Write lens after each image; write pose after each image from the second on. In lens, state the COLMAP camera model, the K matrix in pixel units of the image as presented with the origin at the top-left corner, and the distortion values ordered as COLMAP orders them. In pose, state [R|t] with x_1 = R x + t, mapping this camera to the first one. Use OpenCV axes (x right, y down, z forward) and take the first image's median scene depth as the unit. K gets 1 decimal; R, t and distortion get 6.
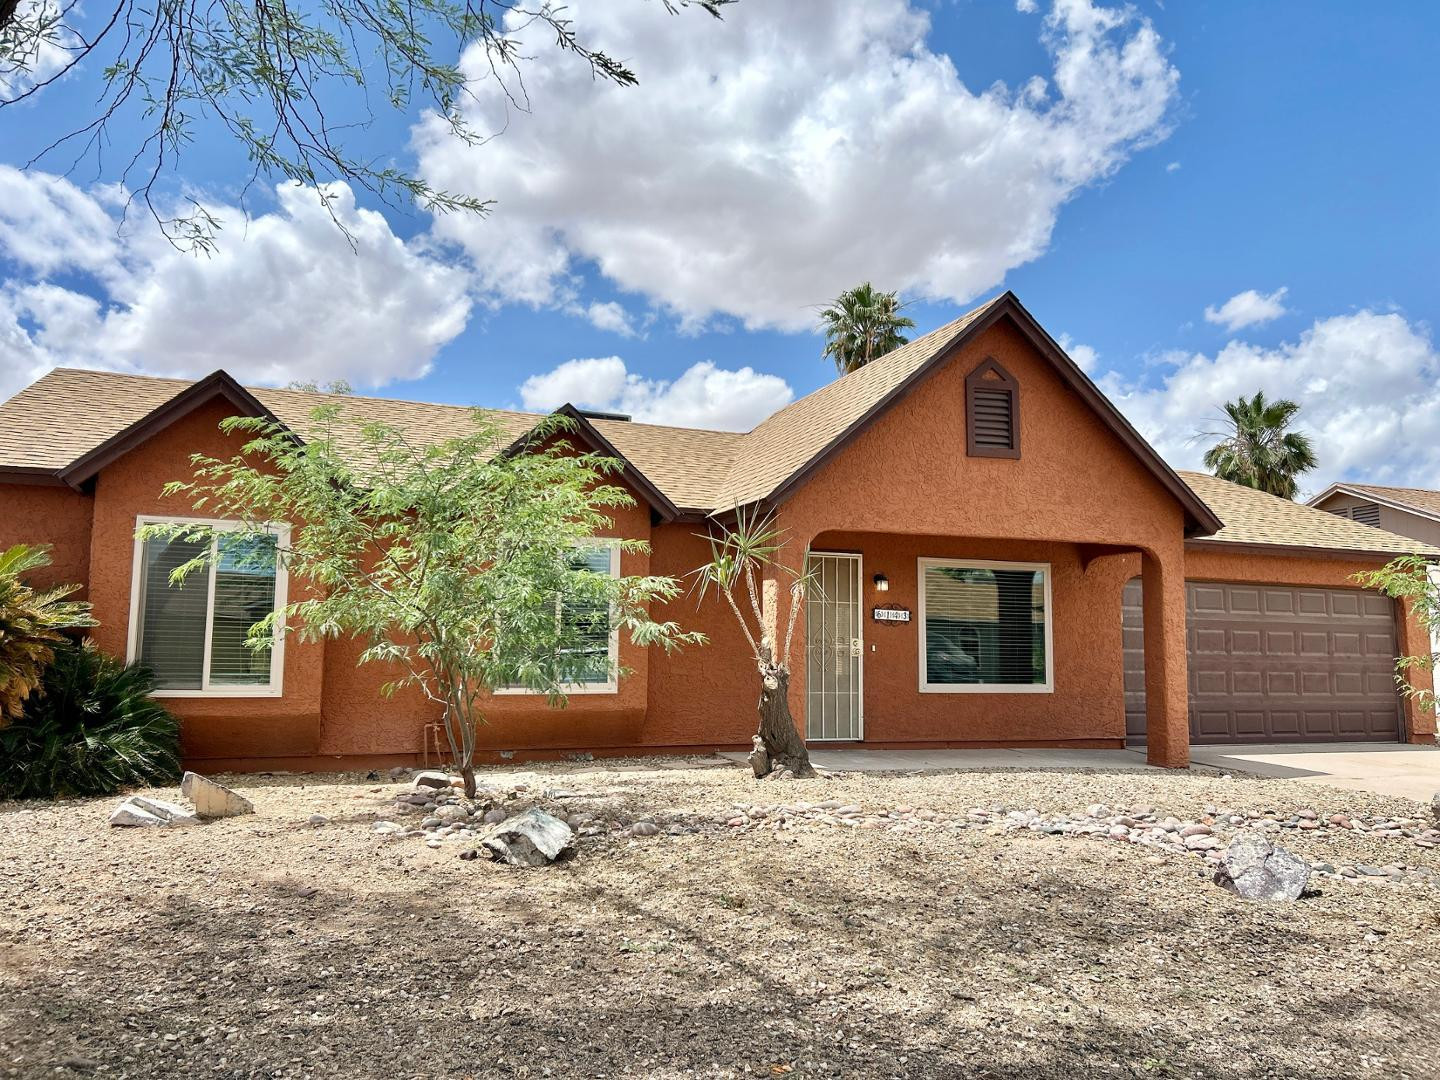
lens RADIAL K [[1085.8, 0, 708.0], [0, 1085.8, 539.5], [0, 0, 1]] dist [0.030389, -0.019246]
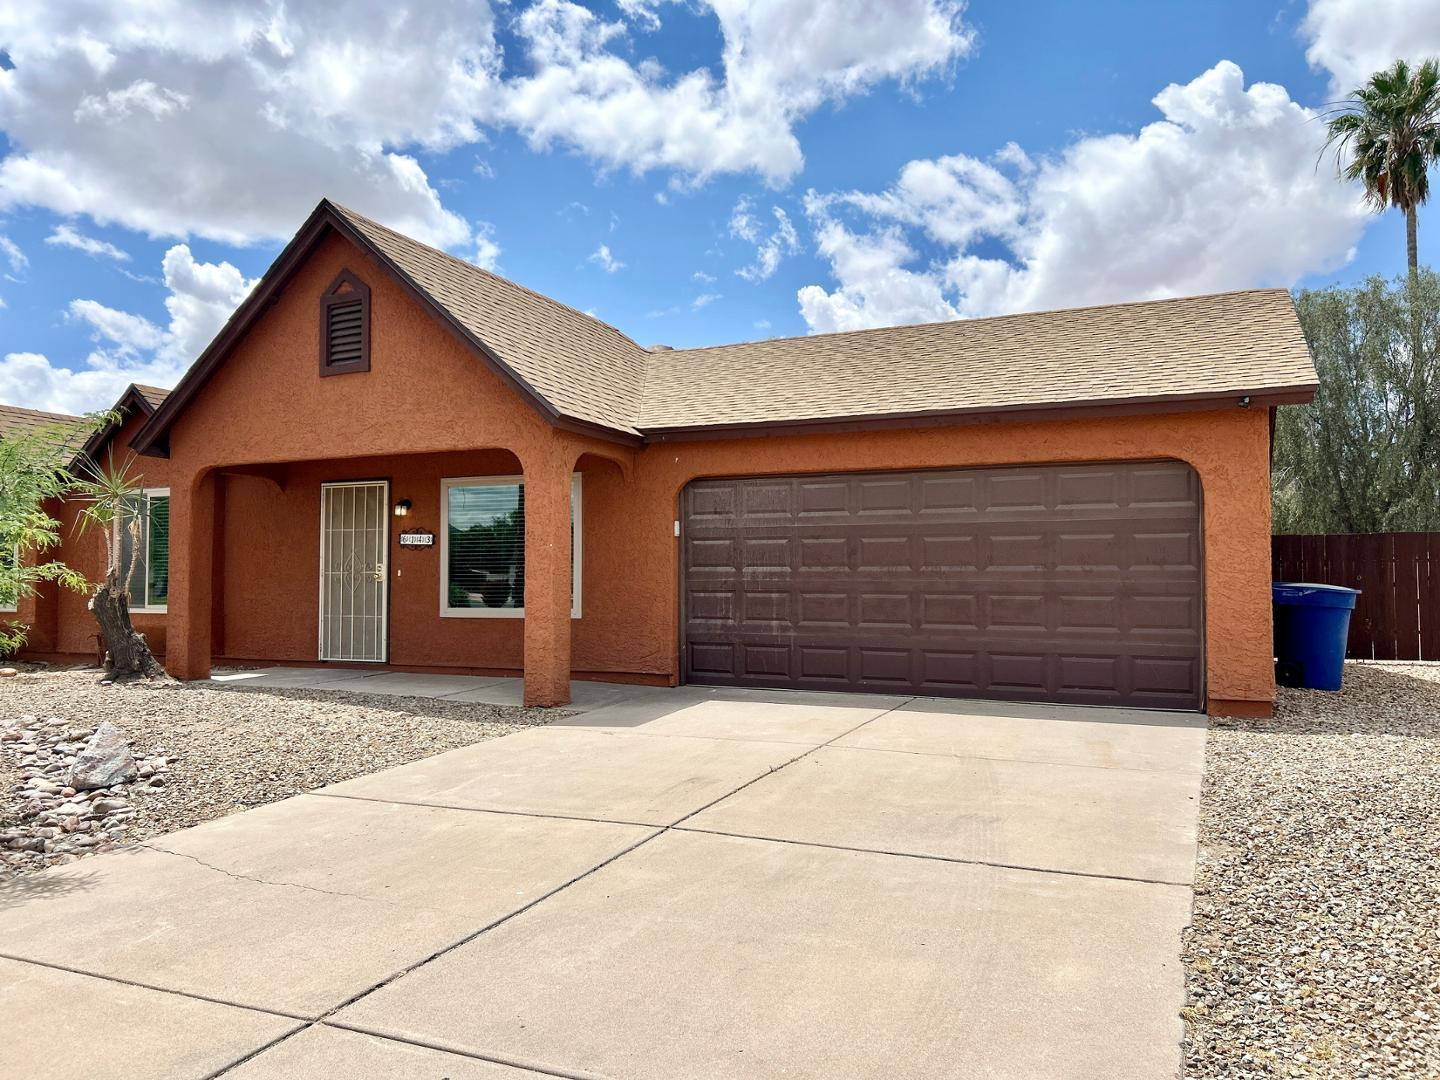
lens RADIAL K [[1085.8, 0, 709.7], [0, 1085.8, 542.1], [0, 0, 1]] dist [0.030389, -0.019246]
pose [[0.707317, -0.037110, -0.705922, 1.054657], [0.083077, 0.996065, 0.030879, 0.063307], [0.701998, -0.080487, 0.707616, 0.480569]]
